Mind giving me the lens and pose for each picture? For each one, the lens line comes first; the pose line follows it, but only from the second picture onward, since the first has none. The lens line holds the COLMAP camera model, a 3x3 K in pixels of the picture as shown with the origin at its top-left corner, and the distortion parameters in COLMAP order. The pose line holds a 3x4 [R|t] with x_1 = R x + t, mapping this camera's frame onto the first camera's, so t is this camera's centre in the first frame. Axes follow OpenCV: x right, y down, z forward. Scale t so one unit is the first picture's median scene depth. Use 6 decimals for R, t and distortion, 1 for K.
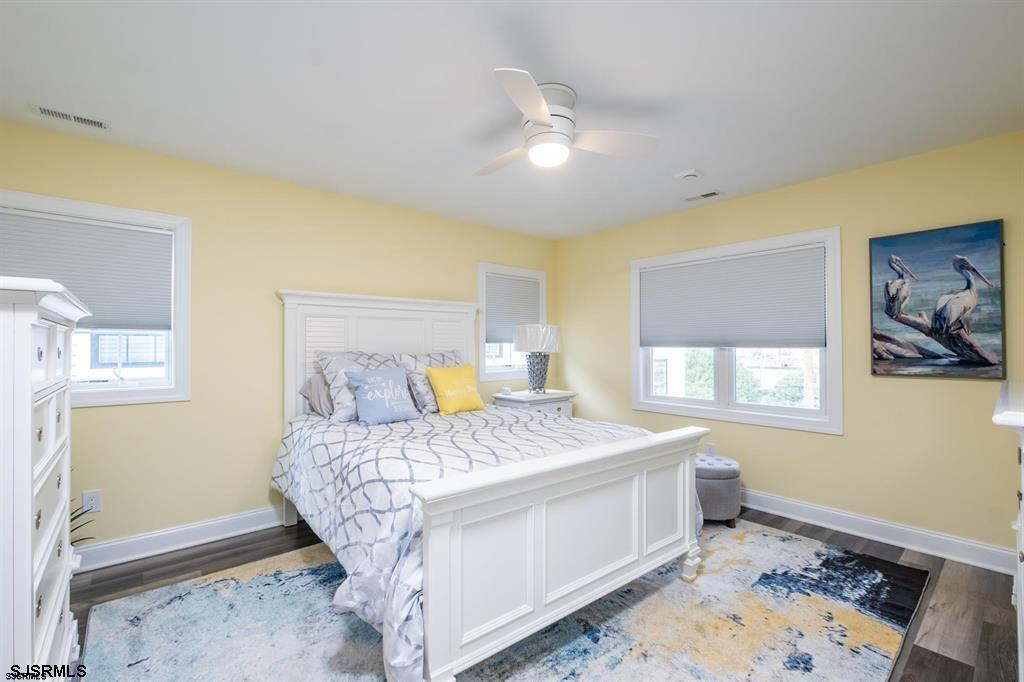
lens RADIAL K [[448.2, 0, 511.2], [0, 448.2, 342.2], [0, 0, 1]] dist [0.002011, 0.000201]
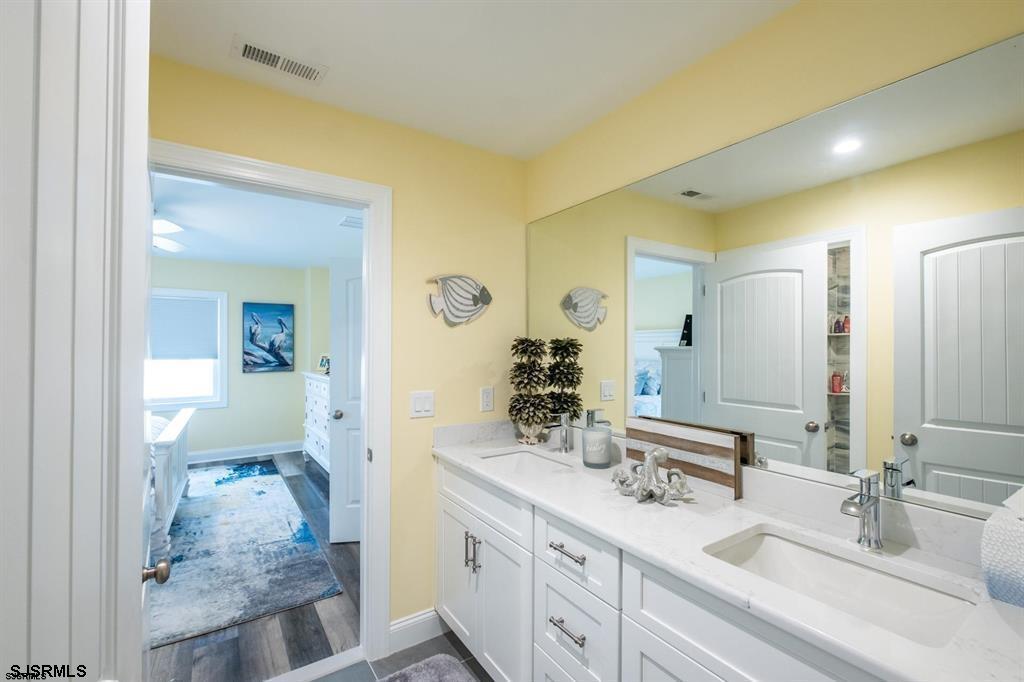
lens RADIAL K [[448.2, 0, 511.8], [0, 448.2, 342.6], [0, 0, 1]] dist [0.002011, 0.000201]
pose [[0.113284, 0.007615, 0.993534, -1.067289], [-0.010035, 0.999928, -0.006520, -0.060492], [-0.993512, -0.009232, 0.113352, -0.401833]]
